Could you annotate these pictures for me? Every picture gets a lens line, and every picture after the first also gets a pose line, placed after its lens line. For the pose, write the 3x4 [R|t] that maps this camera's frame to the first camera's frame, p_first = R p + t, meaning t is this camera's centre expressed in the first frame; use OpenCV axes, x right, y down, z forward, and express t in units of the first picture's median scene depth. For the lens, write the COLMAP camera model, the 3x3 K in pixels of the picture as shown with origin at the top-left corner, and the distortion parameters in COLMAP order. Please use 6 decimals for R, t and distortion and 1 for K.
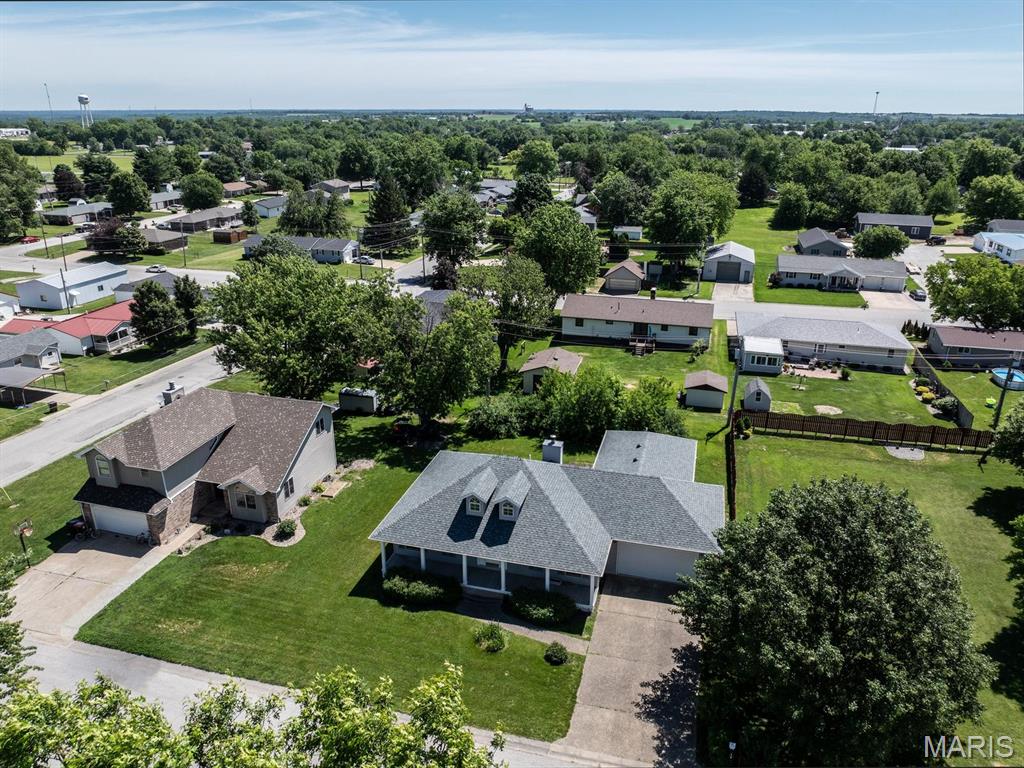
lens RADIAL K [[720.3, 0, 515.5], [0, 720.3, 381.9], [0, 0, 1]] dist [-0.036496, -0.005594]
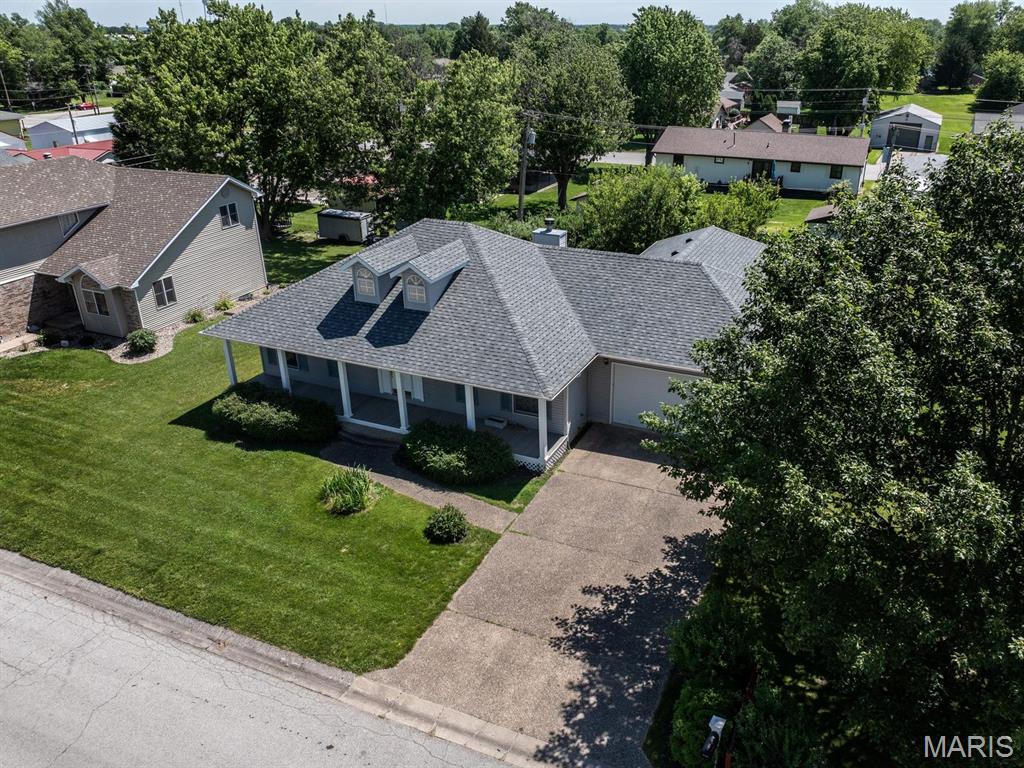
lens RADIAL K [[779.4, 0, 558.8], [0, 779.4, 407.4], [0, 0, 1]] dist [-0.033579, -0.003188]
pose [[0.989590, 0.060495, -0.130581, 0.153052], [-0.047610, 0.993884, 0.099637, 0.165071], [0.135810, -0.092383, 0.986418, 0.319056]]
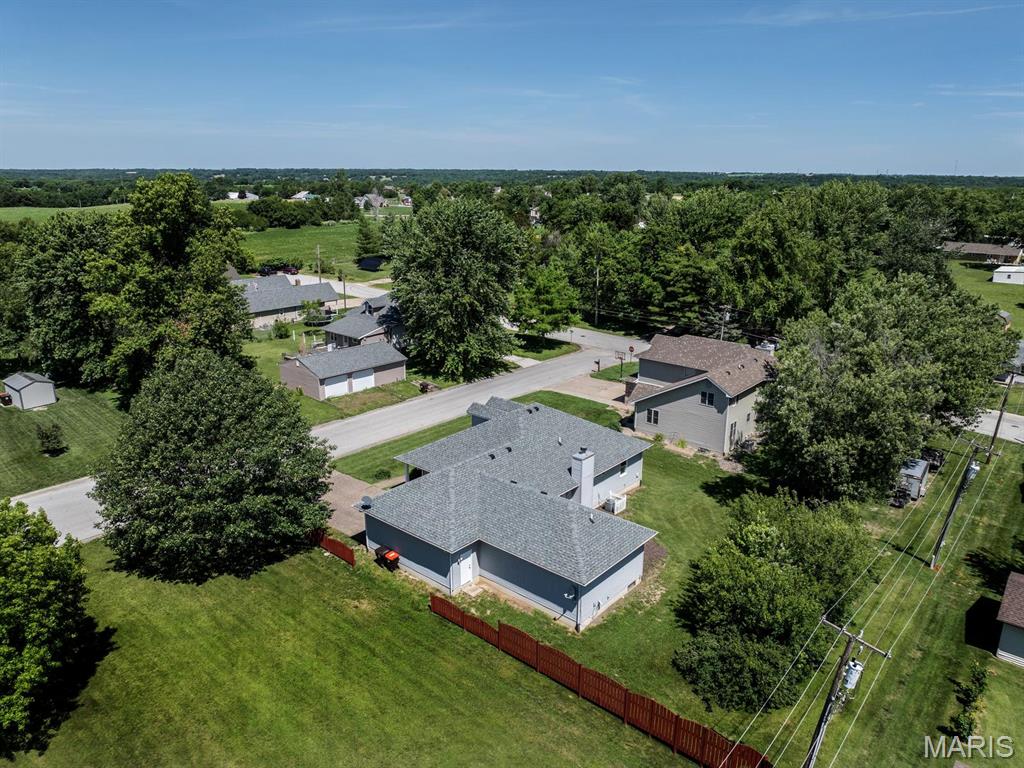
lens RADIAL K [[720.3, 0, 522.3], [0, 720.3, 375.4], [0, 0, 1]] dist [-0.036496, -0.005594]
pose [[-0.425816, 0.242027, -0.871839, 0.816981], [-0.327923, 0.856772, 0.398005, -0.321129], [0.843295, 0.455373, -0.285462, 1.120046]]
